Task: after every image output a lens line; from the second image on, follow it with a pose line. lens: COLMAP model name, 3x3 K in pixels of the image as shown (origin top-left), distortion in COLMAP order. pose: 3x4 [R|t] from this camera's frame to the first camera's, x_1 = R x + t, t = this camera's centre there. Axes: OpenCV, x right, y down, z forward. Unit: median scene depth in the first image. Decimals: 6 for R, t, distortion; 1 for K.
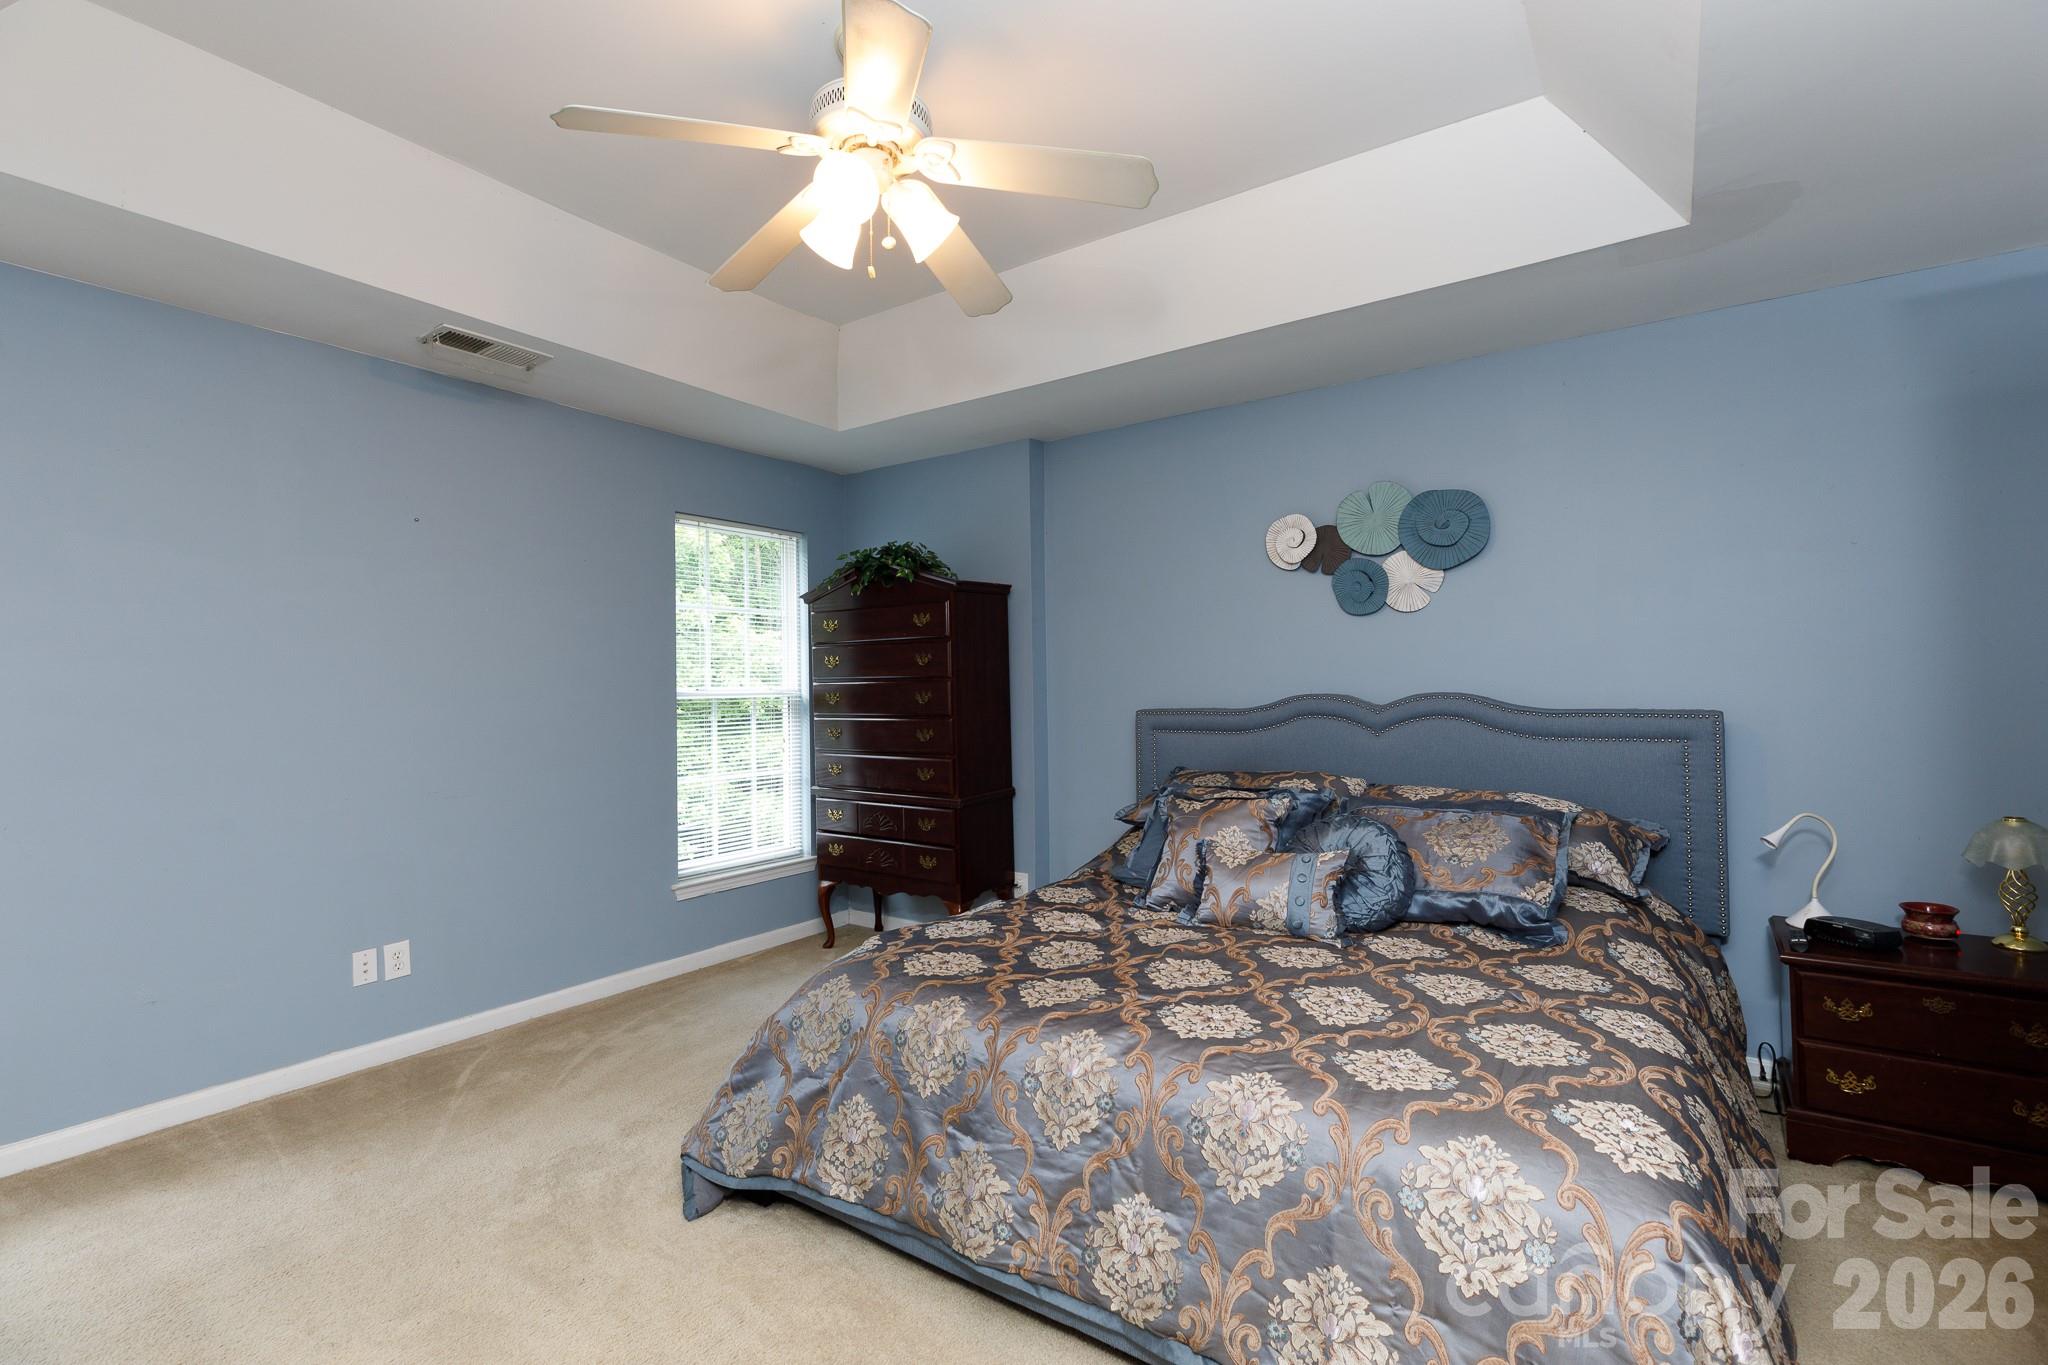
lens RADIAL K [[914.2, 0, 1028.5], [0, 914.2, 672.2], [0, 0, 1]] dist [0.002648, 0.000054]
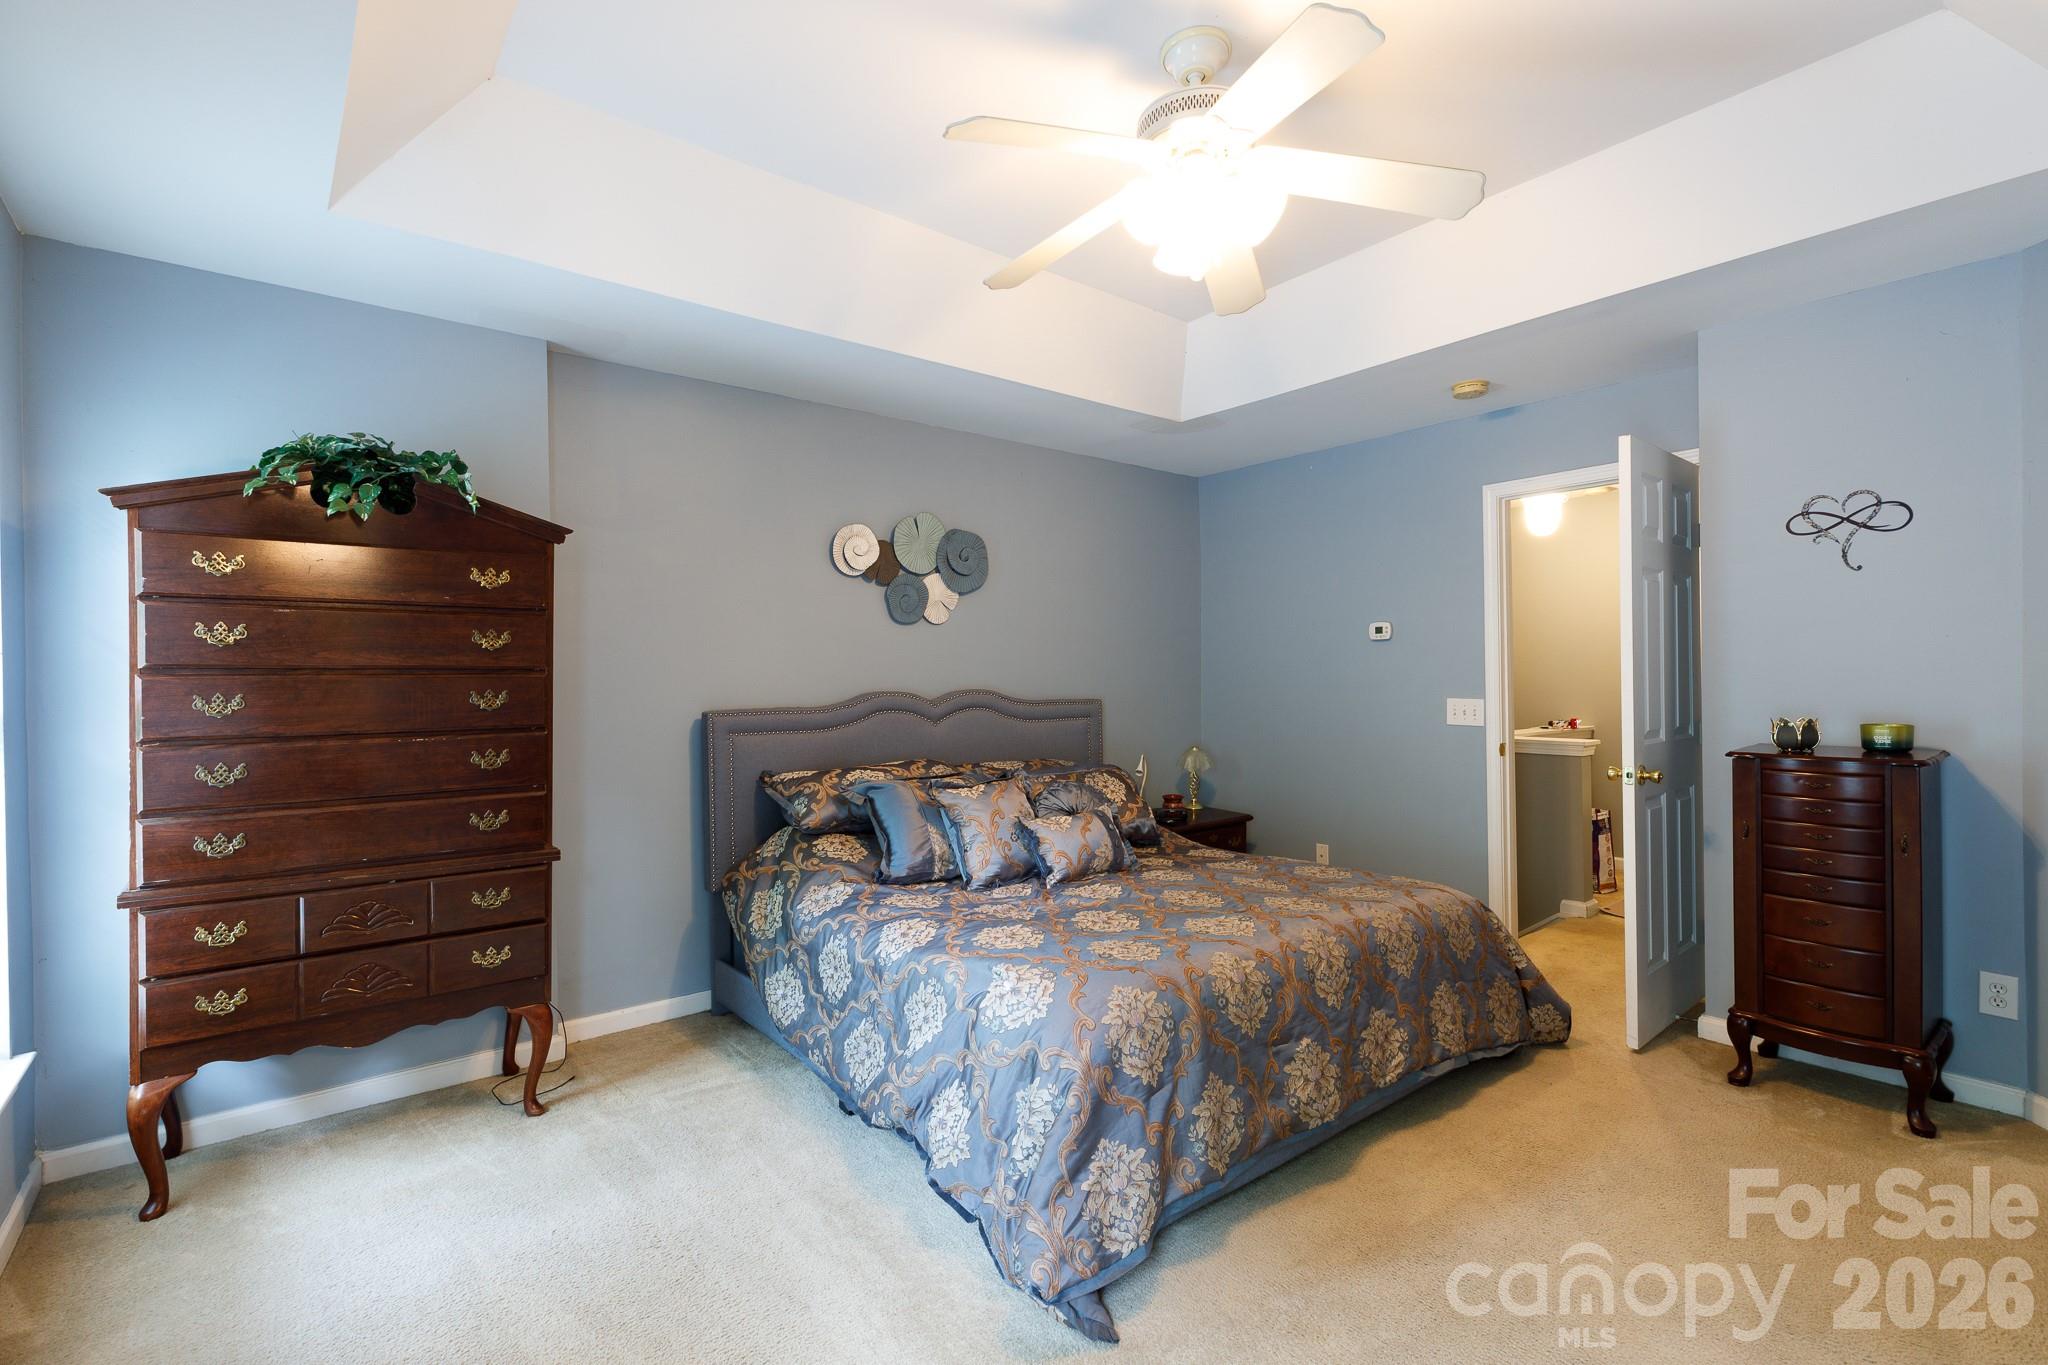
lens RADIAL K [[914.2, 0, 1028.5], [0, 914.2, 672.2], [0, 0, 1]] dist [0.002648, 0.000054]
pose [[0.289664, 0.017170, 0.956974, -0.728018], [-0.013850, 0.999810, -0.013746, 0.014649], [-0.957028, -0.009272, 0.289847, 0.527212]]
